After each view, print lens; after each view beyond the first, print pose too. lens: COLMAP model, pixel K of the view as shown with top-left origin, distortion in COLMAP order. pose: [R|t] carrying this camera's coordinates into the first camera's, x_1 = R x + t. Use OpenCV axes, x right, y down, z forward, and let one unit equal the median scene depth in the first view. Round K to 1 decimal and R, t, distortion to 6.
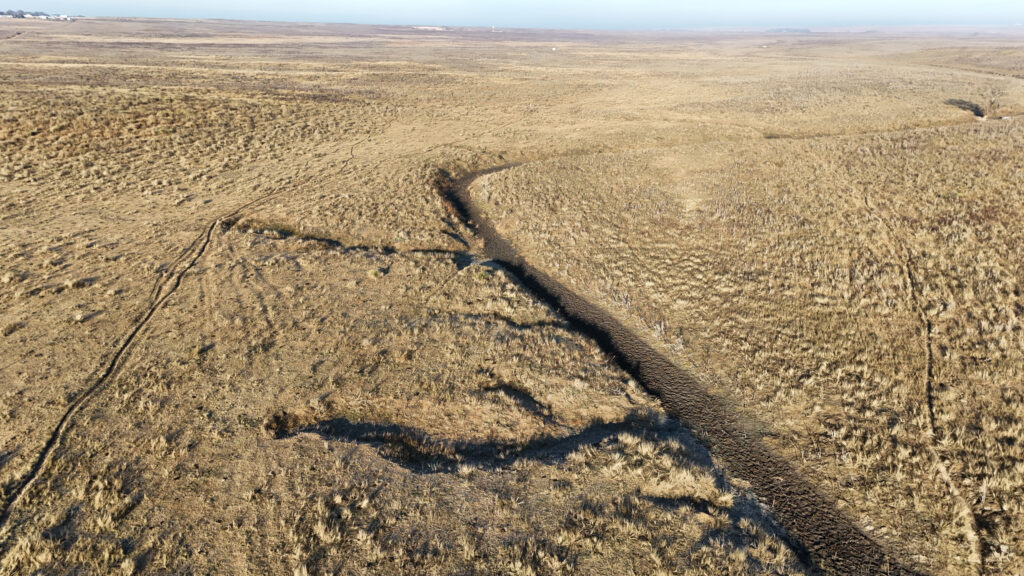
lens RADIAL K [[748.4, 0, 512.1], [0, 748.4, 284.5], [0, 0, 1]] dist [0.070108, -0.062741]
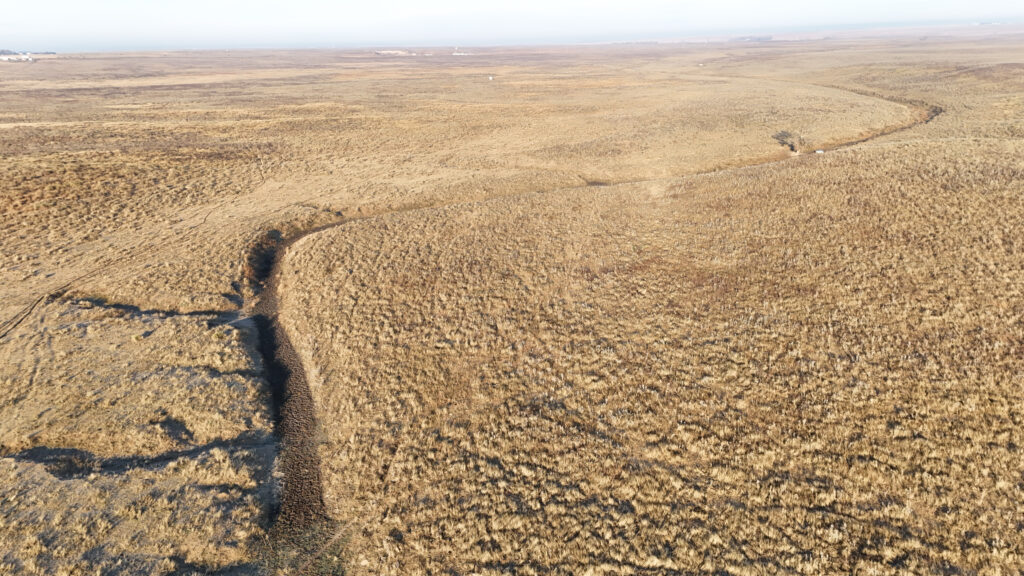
lens RADIAL K [[748.4, 0, 516.0], [0, 748.4, 279.7], [0, 0, 1]] dist [0.070108, -0.062741]
pose [[0.998853, -0.042450, 0.022171, 0.414157], [0.042928, 0.998846, -0.021551, -0.051670], [-0.021231, 0.022478, 0.999522, -0.336287]]
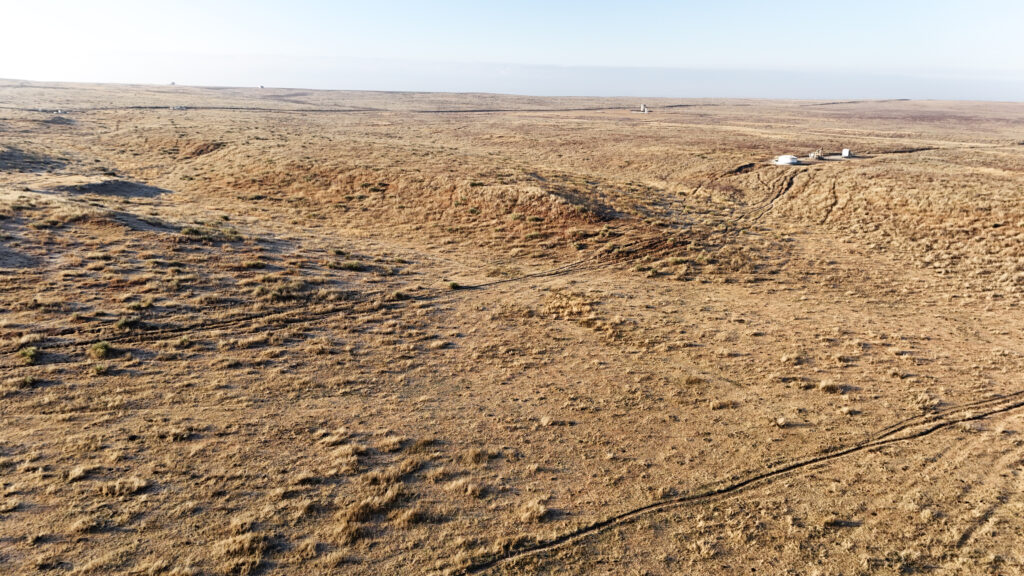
lens RADIAL K [[748.4, 0, 522.1], [0, 748.4, 283.8], [0, 0, 1]] dist [0.070108, -0.062741]
pose [[0.320806, 0.221448, -0.920893, 0.093581], [-0.319570, 0.940576, 0.114855, -0.084047], [0.891605, 0.257444, 0.372510, 0.245796]]
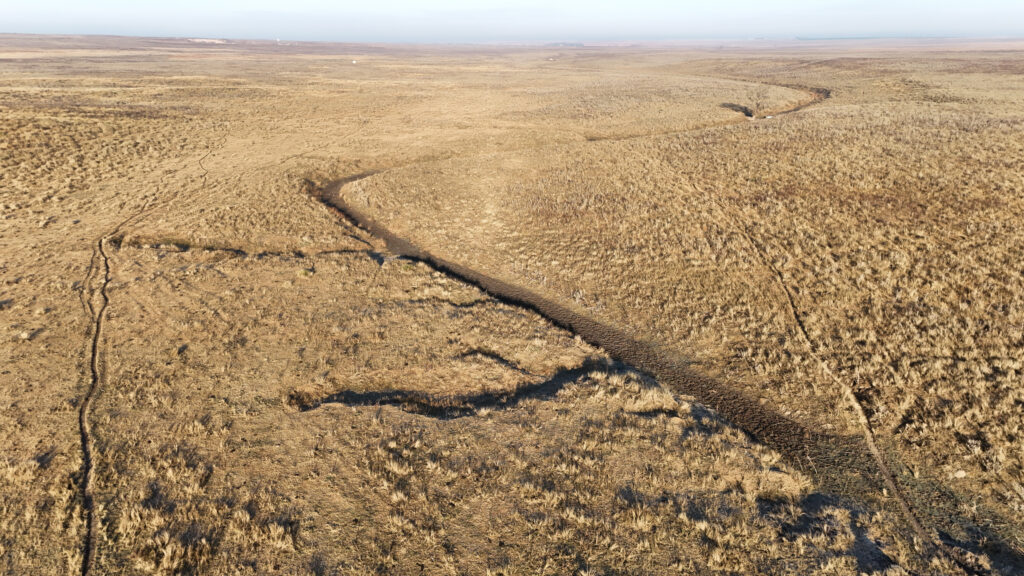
lens RADIAL K [[748.4, 0, 513.4], [0, 748.4, 286.5], [0, 0, 1]] dist [0.070108, -0.062741]
pose [[0.963554, -0.086146, 0.253263, -0.148010], [0.089587, 0.995977, -0.002061, 0.027758], [-0.252066, 0.024675, 0.967395, -0.080017]]
